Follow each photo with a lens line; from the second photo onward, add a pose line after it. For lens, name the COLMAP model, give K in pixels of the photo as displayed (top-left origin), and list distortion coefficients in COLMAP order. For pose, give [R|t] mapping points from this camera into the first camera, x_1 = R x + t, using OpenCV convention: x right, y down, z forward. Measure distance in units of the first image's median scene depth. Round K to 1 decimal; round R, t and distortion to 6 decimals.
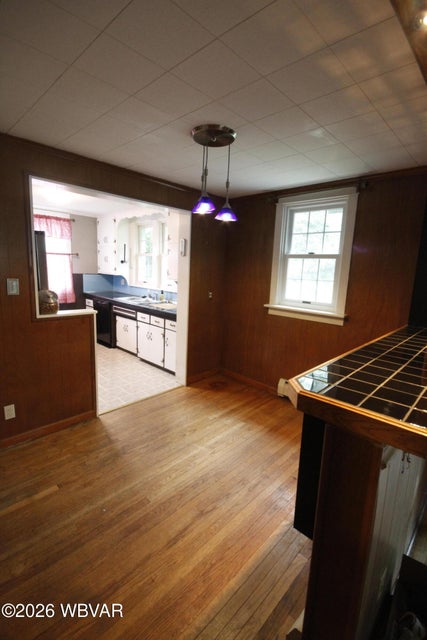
lens RADIAL K [[297.9, 0, 216.2], [0, 297.9, 317.6], [0, 0, 1]] dist [-0.002247, -0.000607]
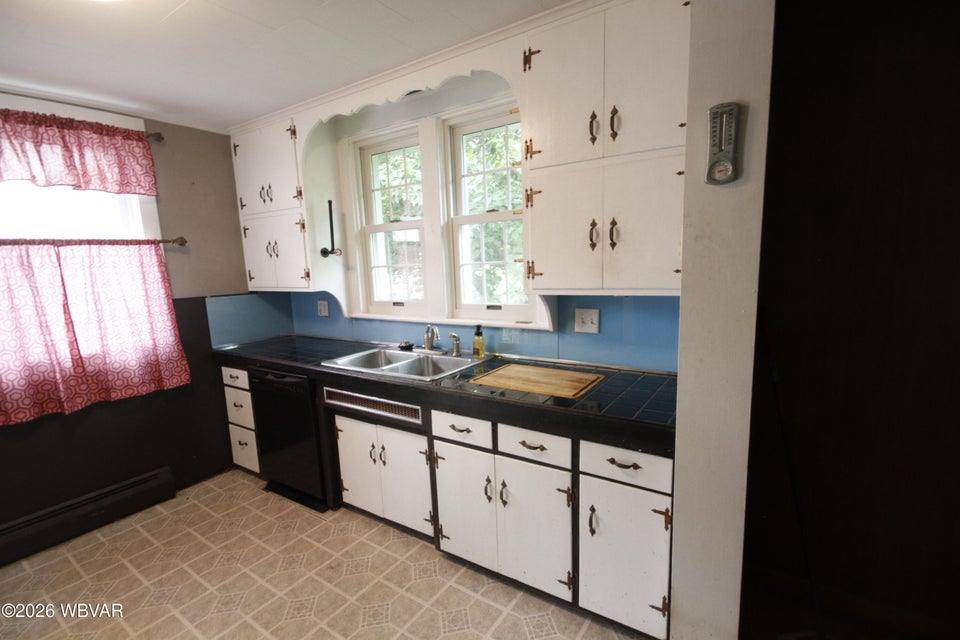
lens RADIAL K [[446.9, 0, 486.4], [0, 446.9, 333.0], [0, 0, 1]] dist [-0.002247, -0.000607]
pose [[0.979643, -0.107869, 0.169305, -0.237950], [0.108846, 0.994052, 0.003526, -0.077300], [-0.168678, 0.014974, 0.985557, 0.469887]]
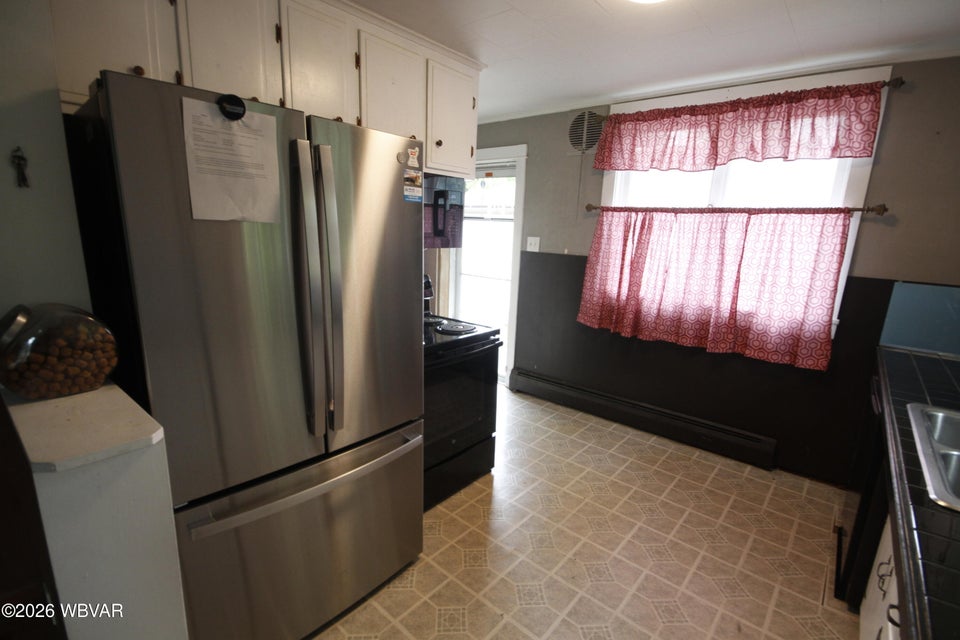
lens RADIAL K [[443.4, 0, 480.5], [0, 443.4, 329.2], [0, 0, 1]] dist [0.001071, -0.000211]
pose [[0.069467, 0.182730, -0.980706, -0.069481], [-0.206255, 0.964470, 0.165095, -0.100202], [0.976029, 0.190807, 0.104688, 0.642548]]
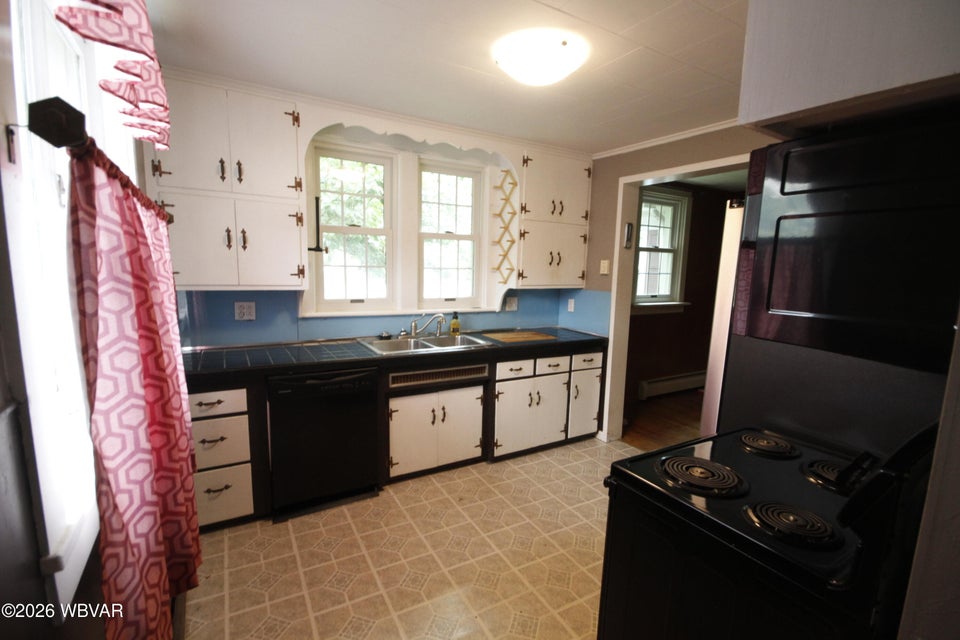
lens RADIAL K [[456.6, 0, 483.5], [0, 456.6, 333.1], [0, 0, 1]] dist [-0.001618, -0.000181]
pose [[0.245570, -0.180651, 0.952397, -0.802367], [0.145496, 0.978221, 0.148034, -0.147365], [-0.958398, 0.102217, 0.266506, 0.708559]]
